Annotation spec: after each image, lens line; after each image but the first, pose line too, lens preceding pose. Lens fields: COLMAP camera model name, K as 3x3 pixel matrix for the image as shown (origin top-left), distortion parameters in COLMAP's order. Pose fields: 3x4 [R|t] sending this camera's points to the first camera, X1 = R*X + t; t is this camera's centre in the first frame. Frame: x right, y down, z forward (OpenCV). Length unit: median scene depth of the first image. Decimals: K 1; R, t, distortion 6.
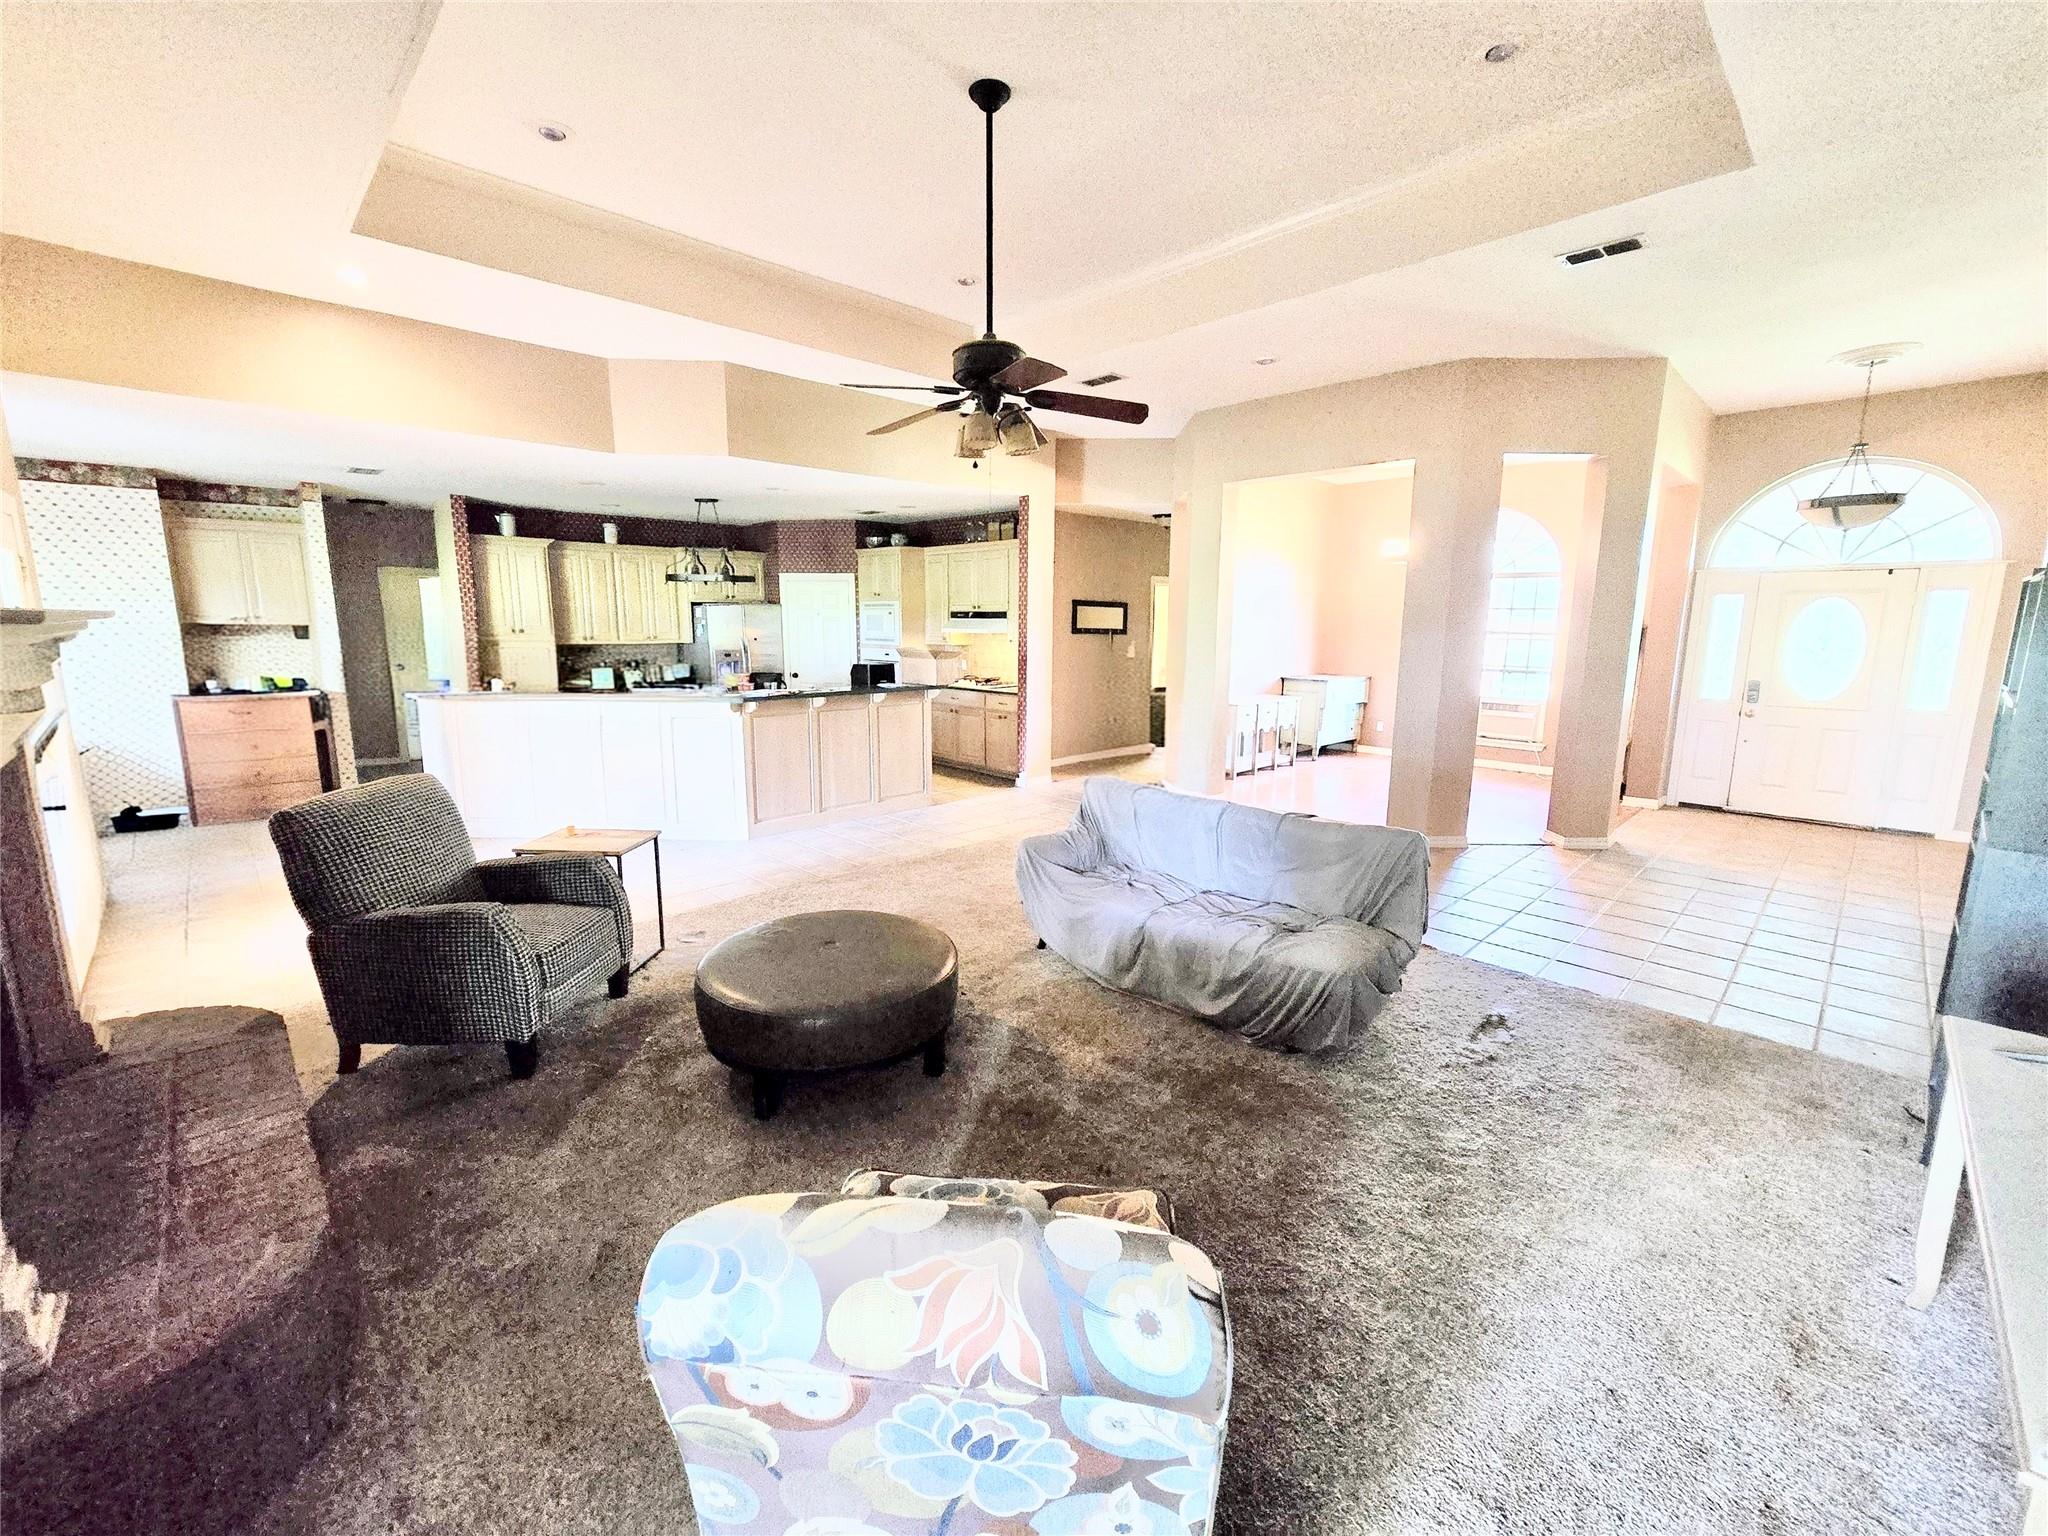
lens RADIAL K [[839.8, 0, 1026.6], [0, 839.8, 768.1], [0, 0, 1]] dist [-0.003256, -0.000405]
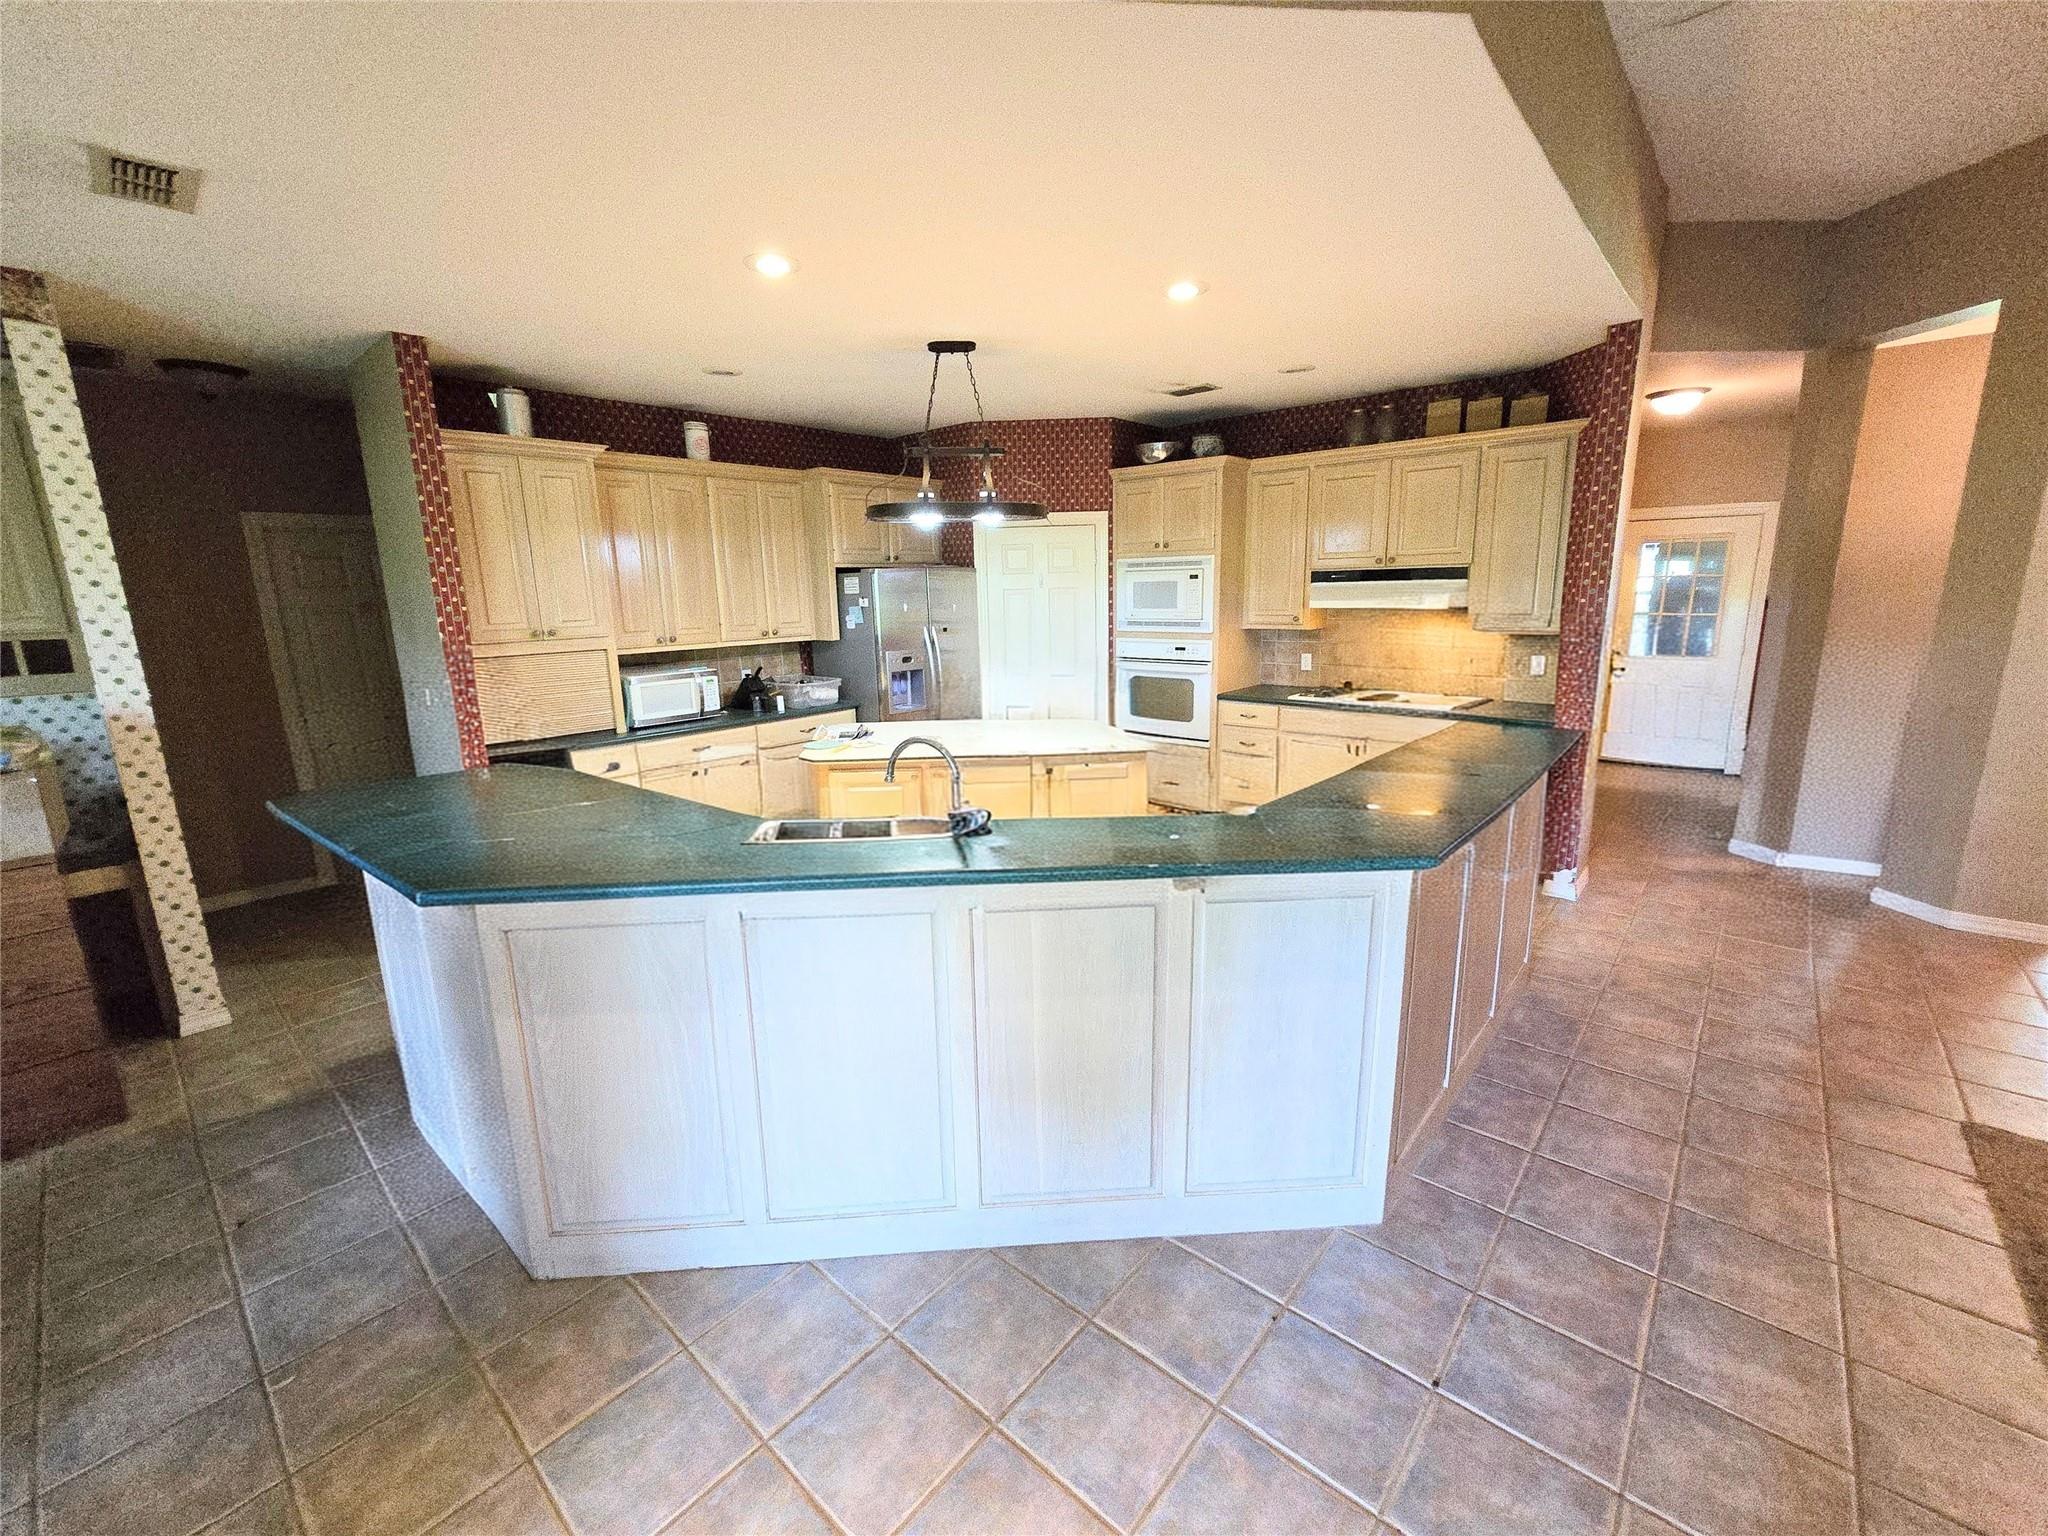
lens RADIAL K [[839.8, 0, 1021.0], [0, 839.8, 762.0], [0, 0, 1]] dist [-0.003256, -0.000405]
pose [[0.997022, -0.043109, 0.063948, -0.324191], [0.041174, 0.998662, 0.031276, -0.081585], [-0.065211, -0.028550, 0.997463, 0.434936]]
